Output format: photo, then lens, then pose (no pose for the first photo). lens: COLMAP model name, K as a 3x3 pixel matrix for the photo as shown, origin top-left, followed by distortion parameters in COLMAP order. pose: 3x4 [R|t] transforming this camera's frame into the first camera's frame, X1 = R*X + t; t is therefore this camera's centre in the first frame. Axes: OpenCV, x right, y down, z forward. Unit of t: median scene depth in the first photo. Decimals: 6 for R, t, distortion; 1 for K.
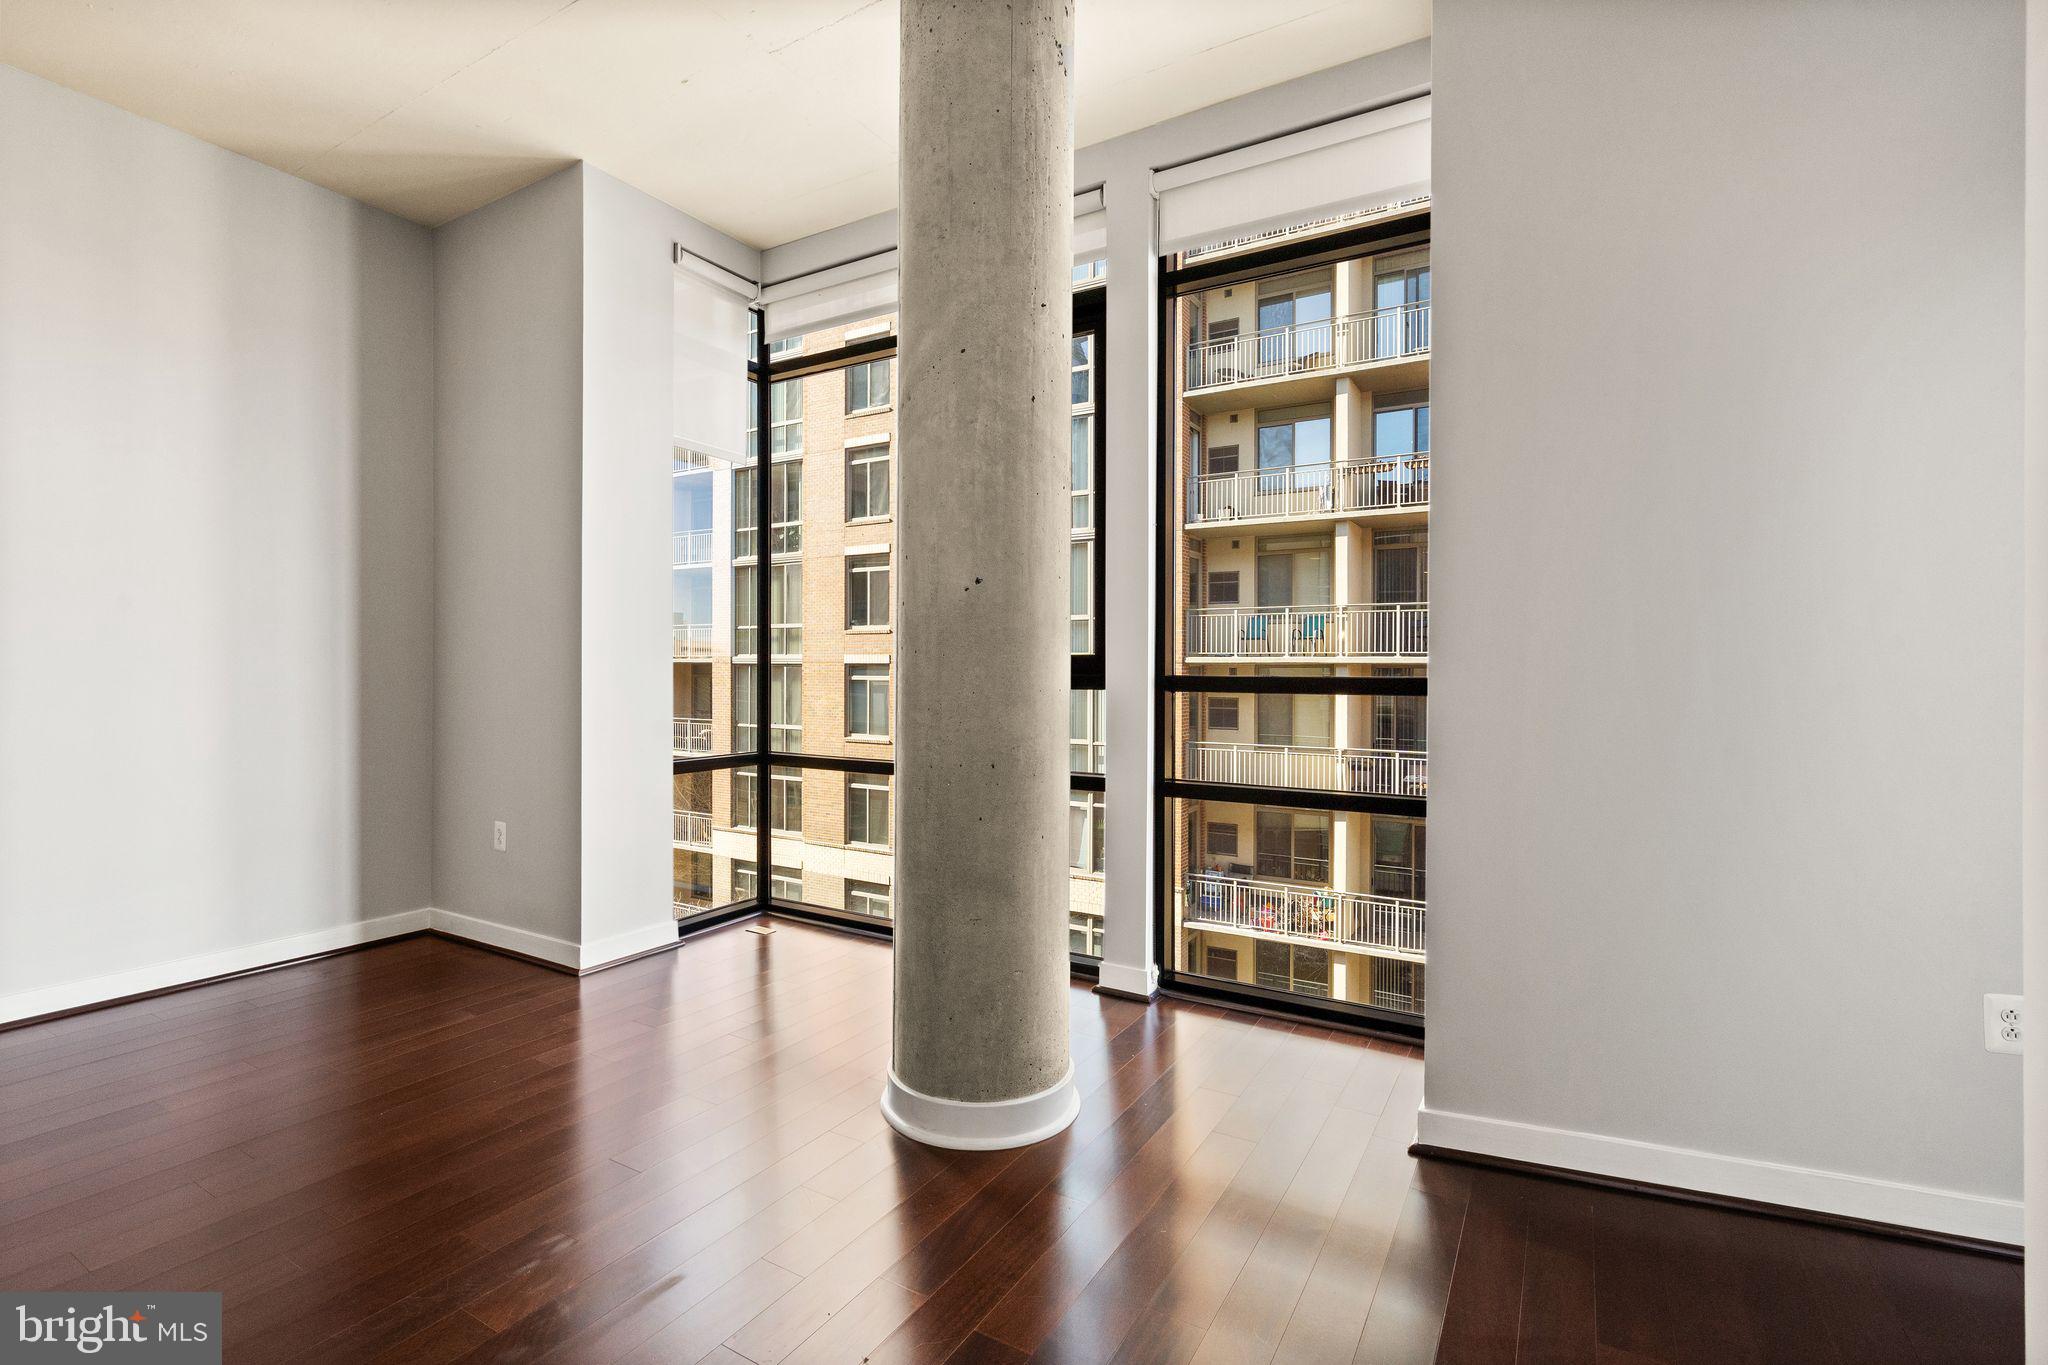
lens RADIAL K [[927.1, 0, 1010.4], [0, 927.1, 672.0], [0, 0, 1]] dist [-0.011546, -0.000362]
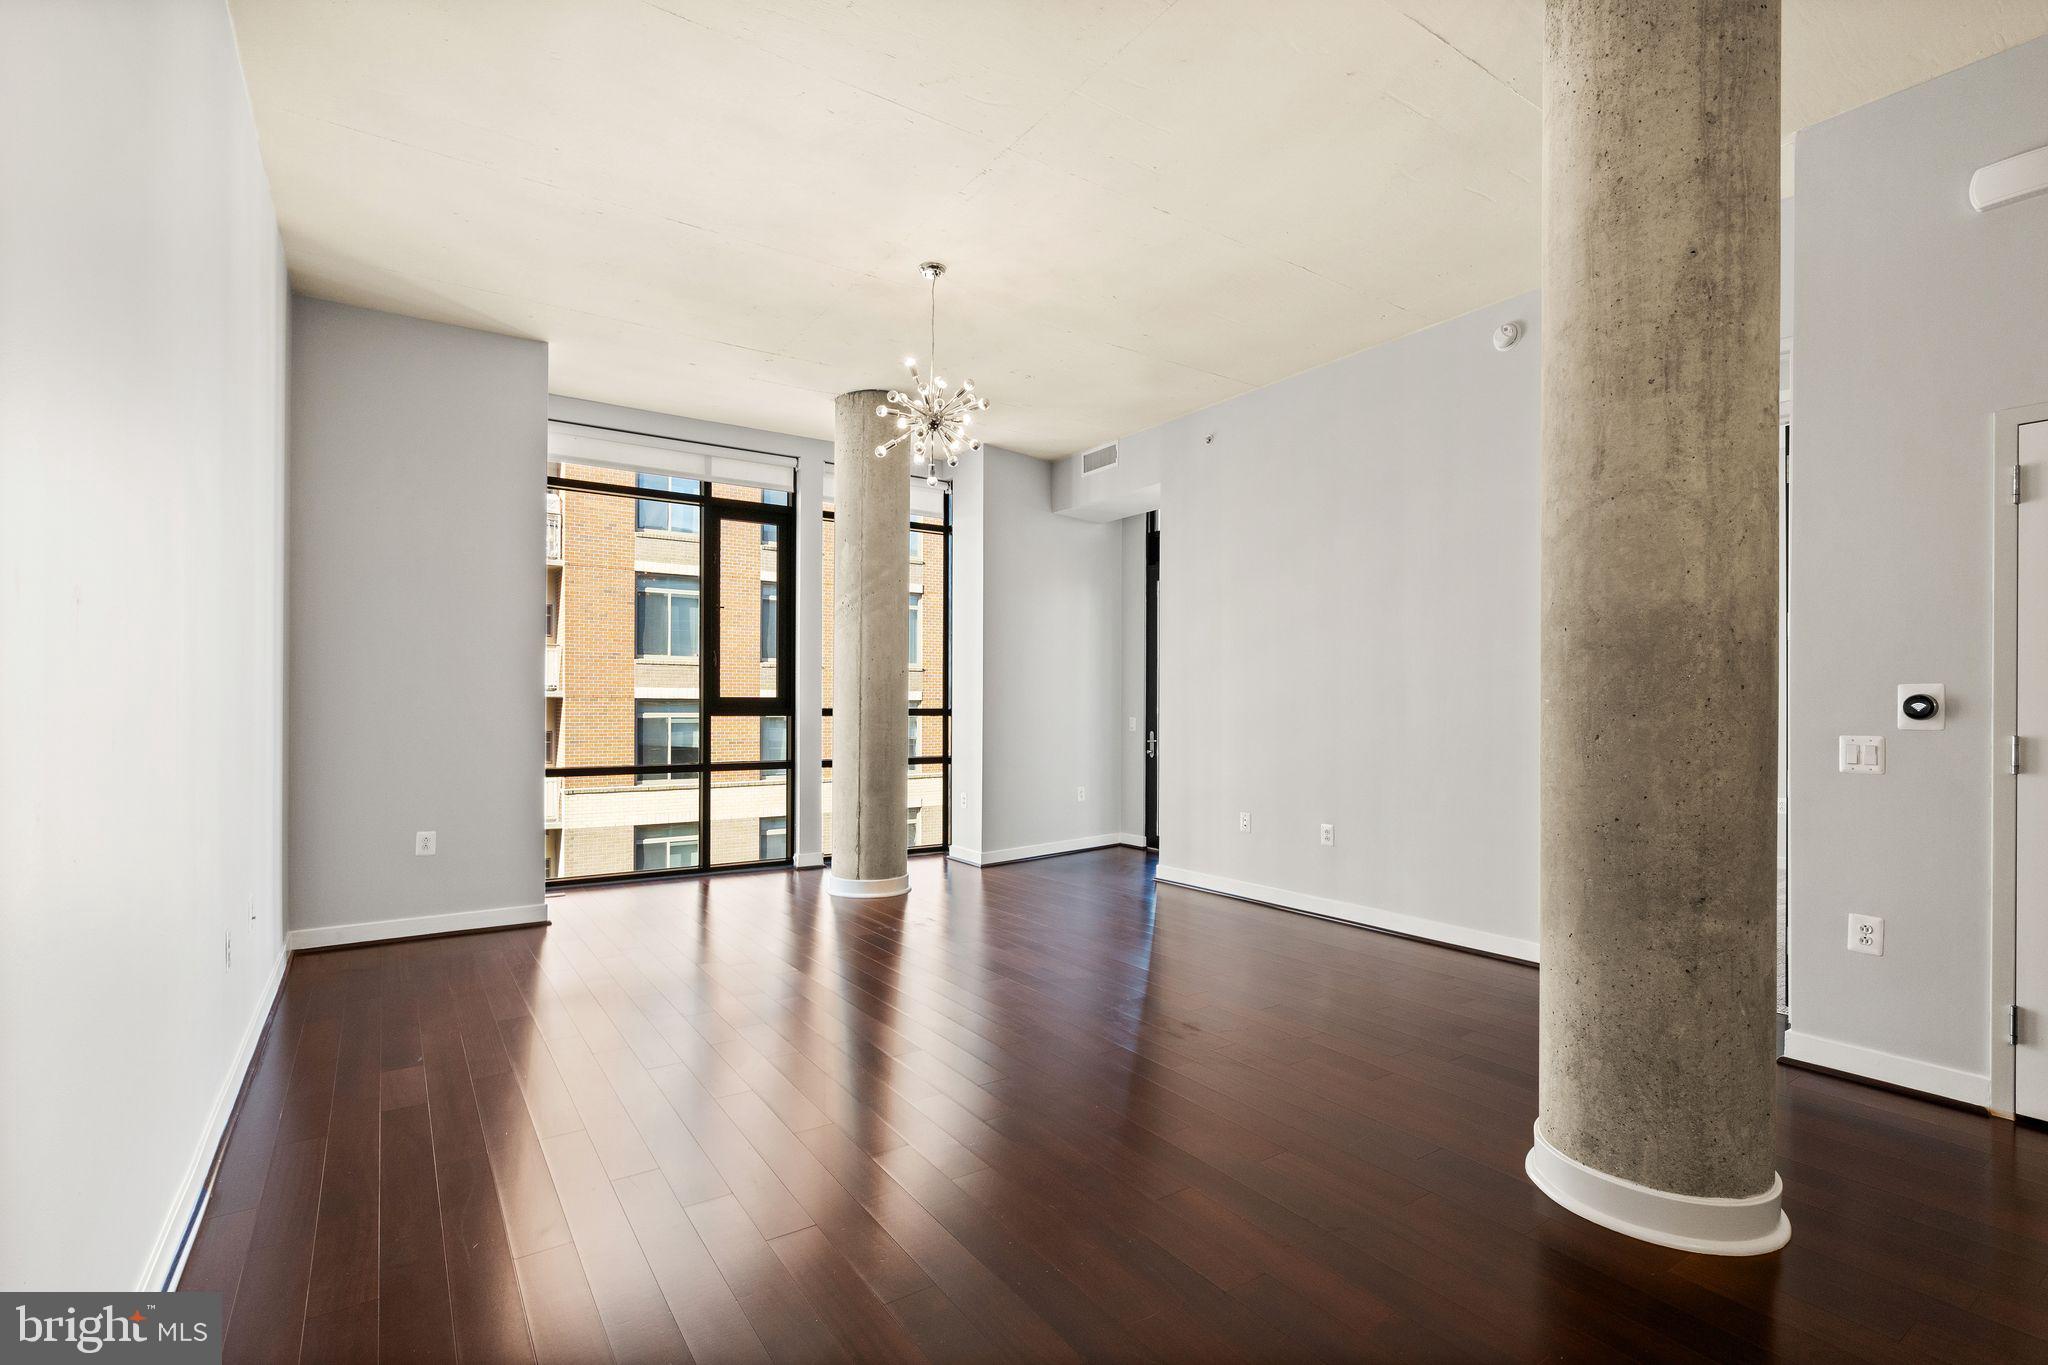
lens RADIAL K [[927.1, 0, 999.7], [0, 927.1, 712.6], [0, 0, 1]] dist [-0.011546, -0.000362]
pose [[0.435865, -0.009008, 0.899967, -0.251059], [0.000342, 0.999951, 0.009843, -0.001149], [-0.900012, -0.003983, 0.435847, -0.040412]]
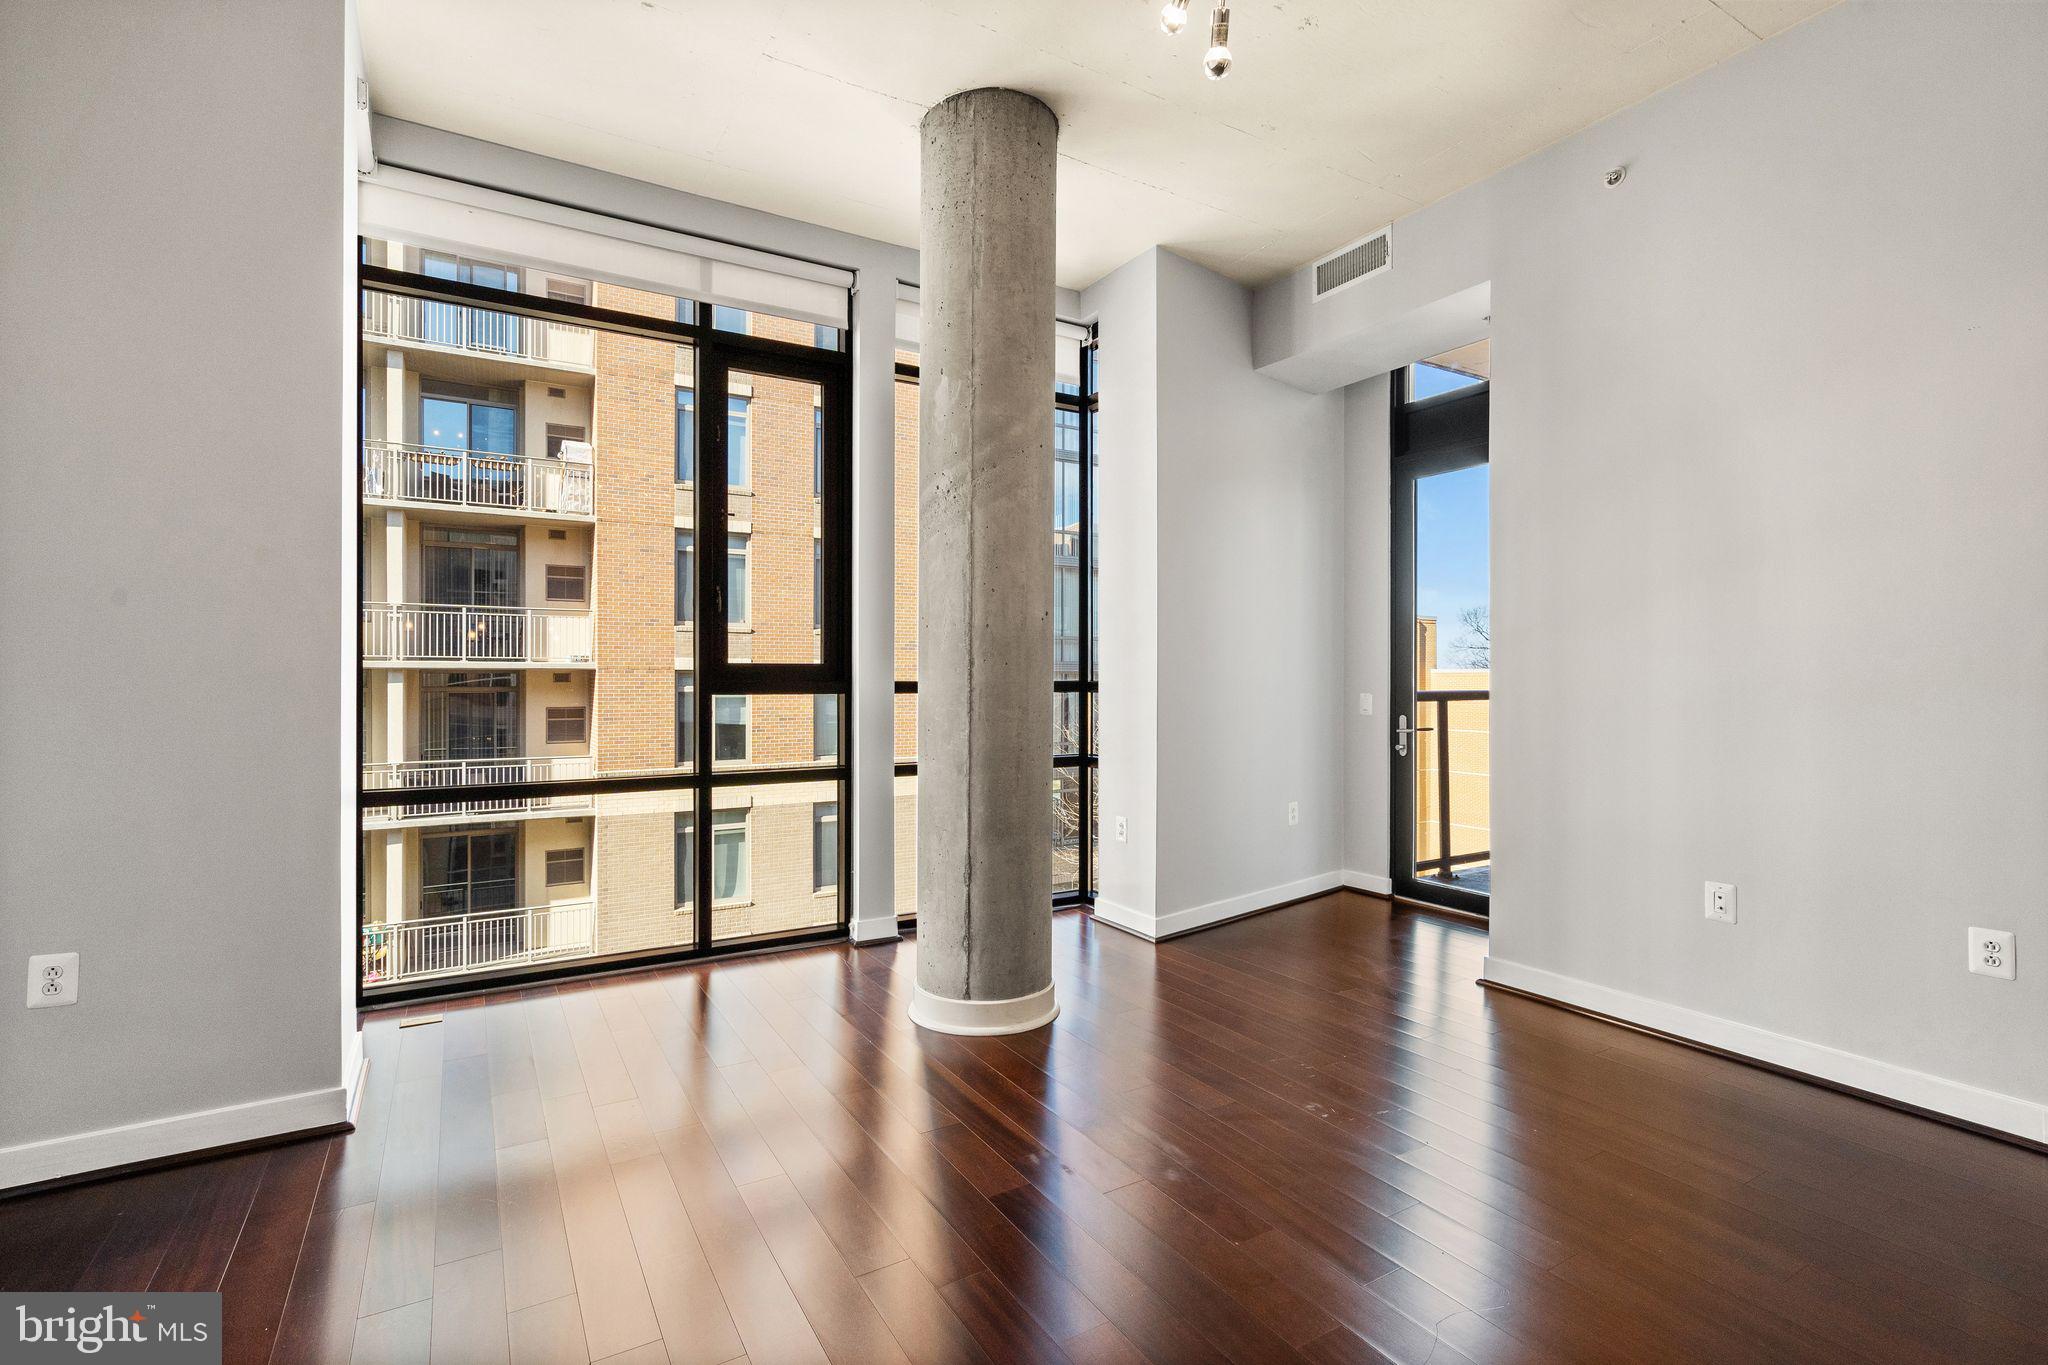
lens RADIAL K [[927.1, 0, 1015.7], [0, 927.1, 680.8], [0, 0, 1]] dist [-0.011546, -0.000362]
pose [[0.474795, -0.007668, 0.880063, -0.145017], [0.003698, 0.999971, 0.006718, -0.000834], [-0.880089, 0.000065, 0.474809, 0.042846]]
